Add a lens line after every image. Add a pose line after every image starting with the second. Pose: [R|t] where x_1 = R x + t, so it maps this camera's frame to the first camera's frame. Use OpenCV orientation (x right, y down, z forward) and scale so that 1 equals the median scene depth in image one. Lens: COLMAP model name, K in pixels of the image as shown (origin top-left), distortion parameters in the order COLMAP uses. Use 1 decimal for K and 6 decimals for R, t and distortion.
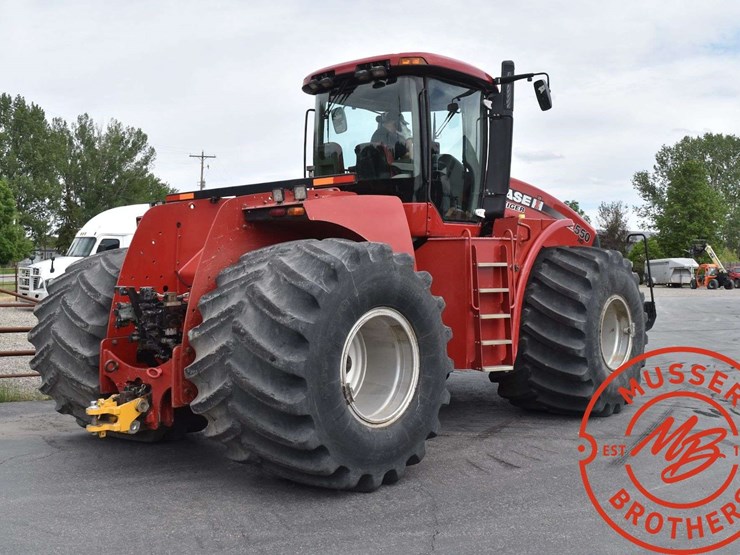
lens RADIAL K [[822.6, 0, 371.2], [0, 822.6, 276.2], [0, 0, 1]] dist [-0.096535, 0.037626]
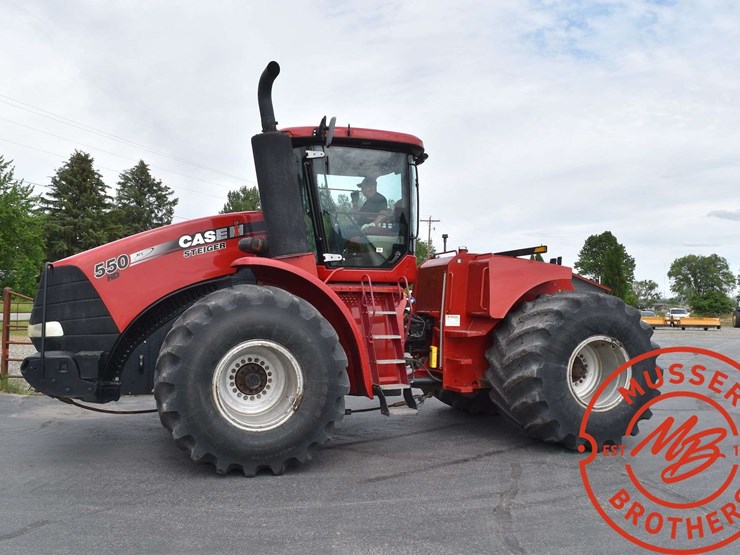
lens RADIAL K [[648.1, 0, 367.9], [0, 648.1, 276.4], [0, 0, 1]] dist [-0.086904, -0.001679]
pose [[0.940328, 0.000499, -0.340269, 0.160948], [-0.020522, 0.998262, -0.055249, -0.001683], [0.339650, 0.058935, 0.938704, 0.035486]]
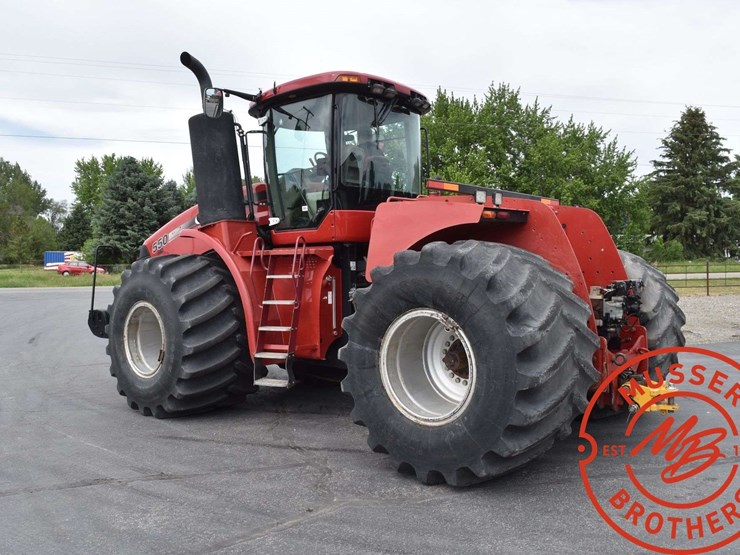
lens RADIAL K [[652.5, 0, 368.9], [0, 652.5, 273.1], [0, 0, 1]] dist [-0.080945, -0.004893]
pose [[0.229817, 0.008789, -0.973194, 0.344545], [0.001973, 0.999953, 0.009496, -0.005621], [0.973232, -0.004102, 0.229789, 0.284688]]
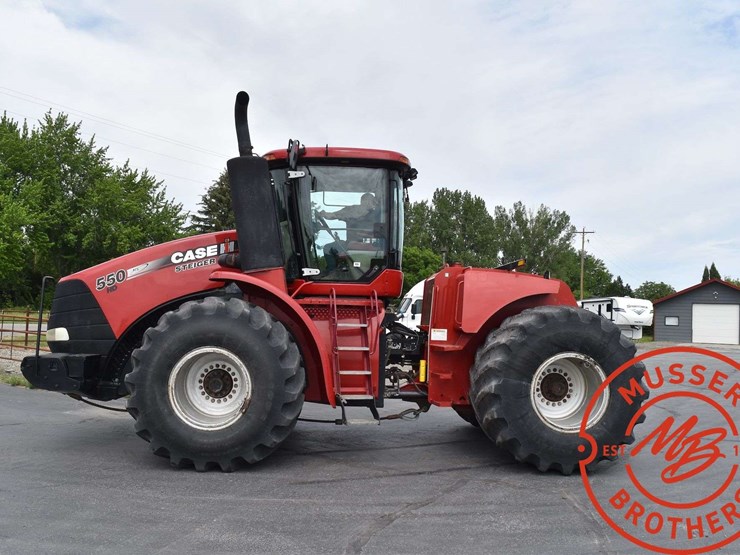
lens RADIAL K [[678.3, 0, 368.3], [0, 678.3, 276.5], [0, 0, 1]] dist [-0.084768, -0.012168]
pose [[0.831049, -0.009677, -0.556114, 0.249828], [-0.036322, 0.996770, -0.071624, -0.001831], [0.555011, 0.079722, 0.828014, 0.054157]]
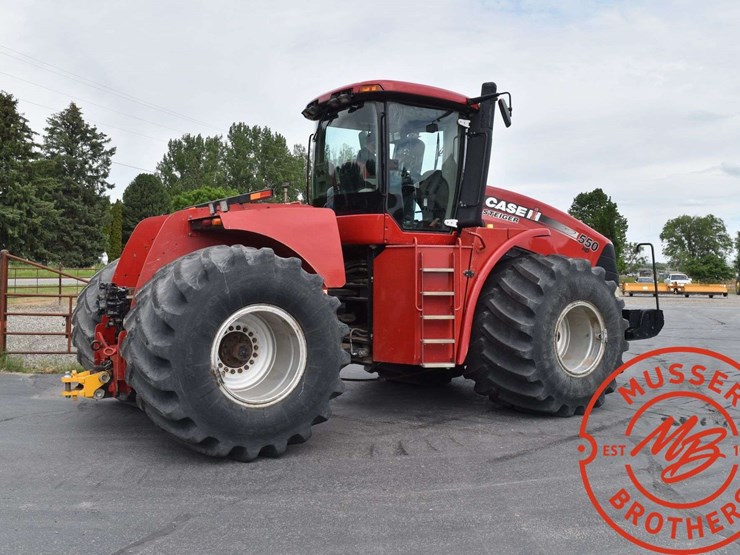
lens RADIAL K [[727.3, 0, 369.9], [0, 727.3, 277.5], [0, 0, 1]] dist [-0.089203, 0.015758]
pose [[0.960562, 0.018993, -0.277416, 0.104858], [-0.020116, 0.999797, -0.001204, -0.000361], [0.277337, 0.006737, 0.960749, 0.013803]]
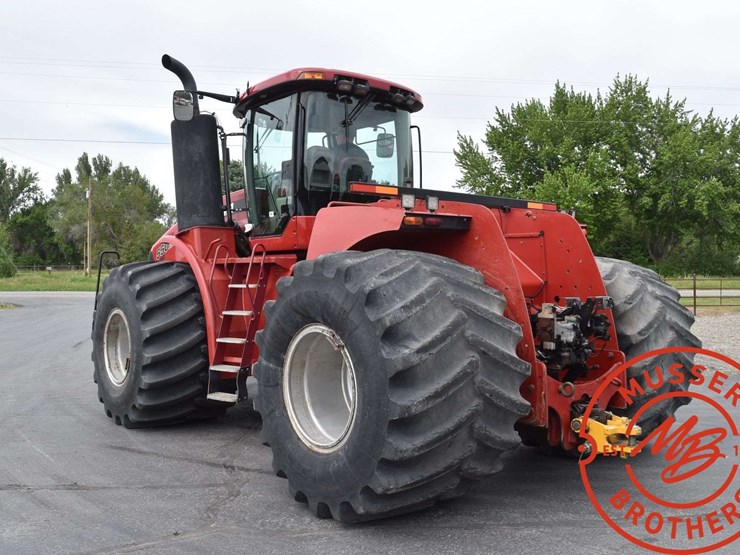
lens RADIAL K [[690.6, 0, 370.7], [0, 690.6, 275.3], [0, 0, 1]] dist [-0.073878, 0.003340]
pose [[0.052084, 0.001742, -0.998641, 0.347669], [-0.012124, 0.999926, 0.001112, -0.006800], [0.998569, 0.012050, 0.052101, 0.349029]]
